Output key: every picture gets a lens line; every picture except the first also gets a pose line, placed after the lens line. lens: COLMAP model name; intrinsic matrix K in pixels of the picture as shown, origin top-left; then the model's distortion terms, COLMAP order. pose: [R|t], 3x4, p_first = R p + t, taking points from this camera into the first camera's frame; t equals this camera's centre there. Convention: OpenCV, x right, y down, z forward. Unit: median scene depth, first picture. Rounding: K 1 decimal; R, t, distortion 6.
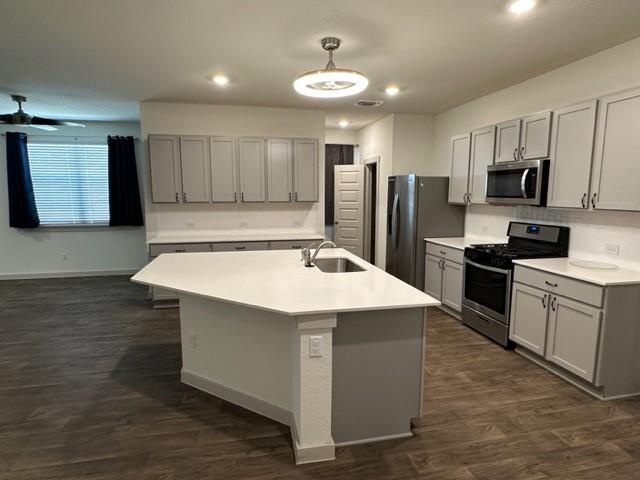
lens RADIAL K [[370.0, 0, 320.1], [0, 370.0, 240.2], [0, 0, 1]] dist [0.007902, -0.000287]
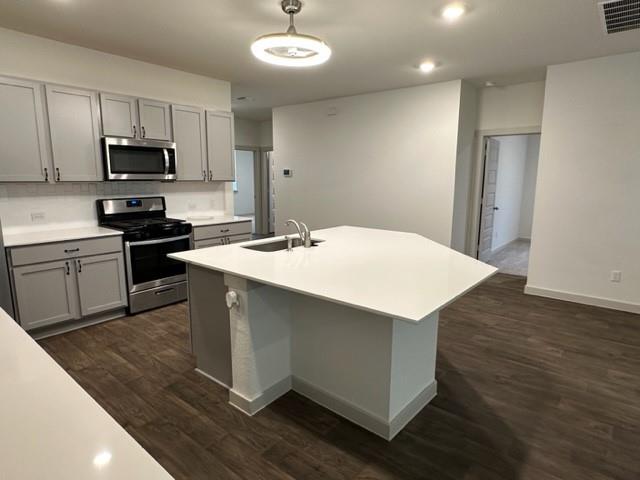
lens RADIAL K [[370.0, 0, 321.2], [0, 370.0, 239.1], [0, 0, 1]] dist [0.007902, -0.000287]
pose [[-0.614409, -0.137885, 0.776846, -0.675720], [0.094556, 0.964646, 0.246003, -0.155667], [-0.783302, 0.224602, -0.579649, 1.334114]]
